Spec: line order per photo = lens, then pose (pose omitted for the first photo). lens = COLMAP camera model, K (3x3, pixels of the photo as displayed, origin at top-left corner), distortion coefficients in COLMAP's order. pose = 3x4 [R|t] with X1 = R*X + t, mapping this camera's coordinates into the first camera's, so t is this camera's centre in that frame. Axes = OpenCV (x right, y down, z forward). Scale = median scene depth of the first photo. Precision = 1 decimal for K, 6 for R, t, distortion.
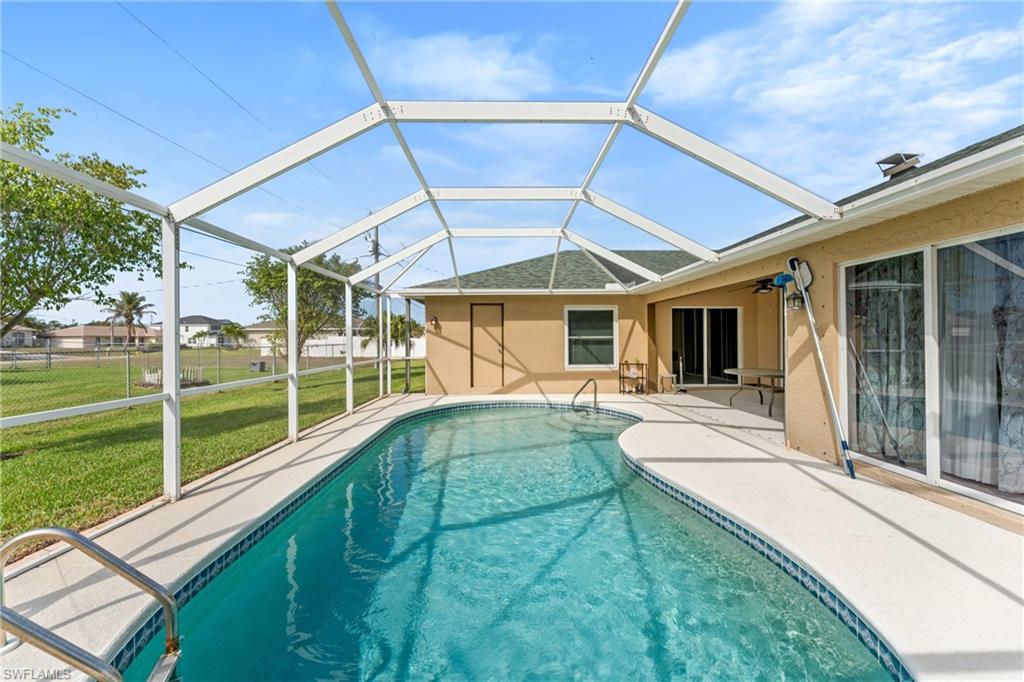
lens RADIAL K [[421.1, 0, 513.6], [0, 421.1, 339.5], [0, 0, 1]] dist [0.001144, -0.001375]
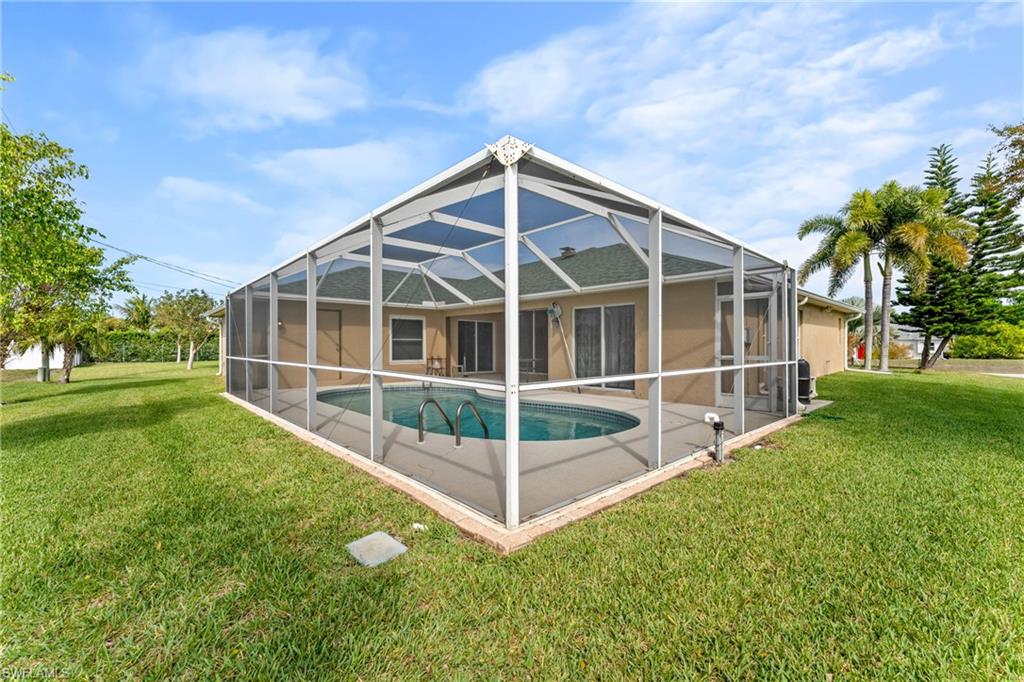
lens RADIAL K [[421.1, 0, 530.5], [0, 421.1, 351.2], [0, 0, 1]] dist [0.001144, -0.001375]
pose [[0.737067, -0.003165, 0.675812, -0.442713], [-0.001451, 0.999979, 0.006265, 0.023339], [-0.675818, -0.005598, 0.737047, -0.260819]]
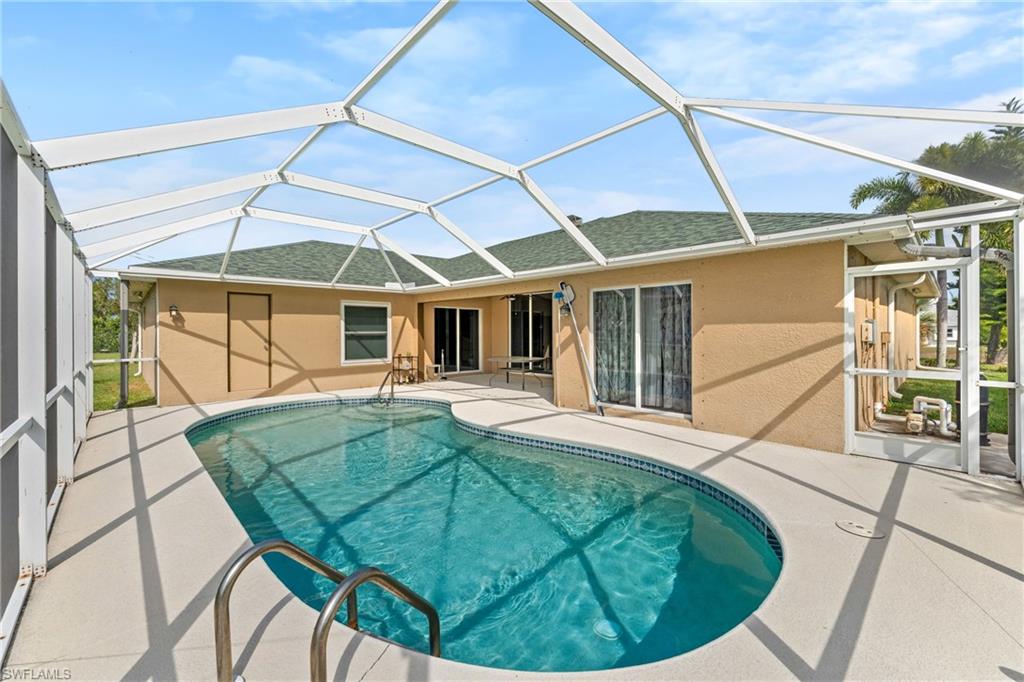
lens RADIAL K [[421.1, 0, 520.6], [0, 421.1, 333.8], [0, 0, 1]] dist [0.001144, -0.001375]
pose [[0.738473, 0.001096, 0.674282, -0.235970], [-0.000696, 0.999999, -0.000863, -0.001357], [-0.674283, 0.000168, 0.738473, -0.014868]]
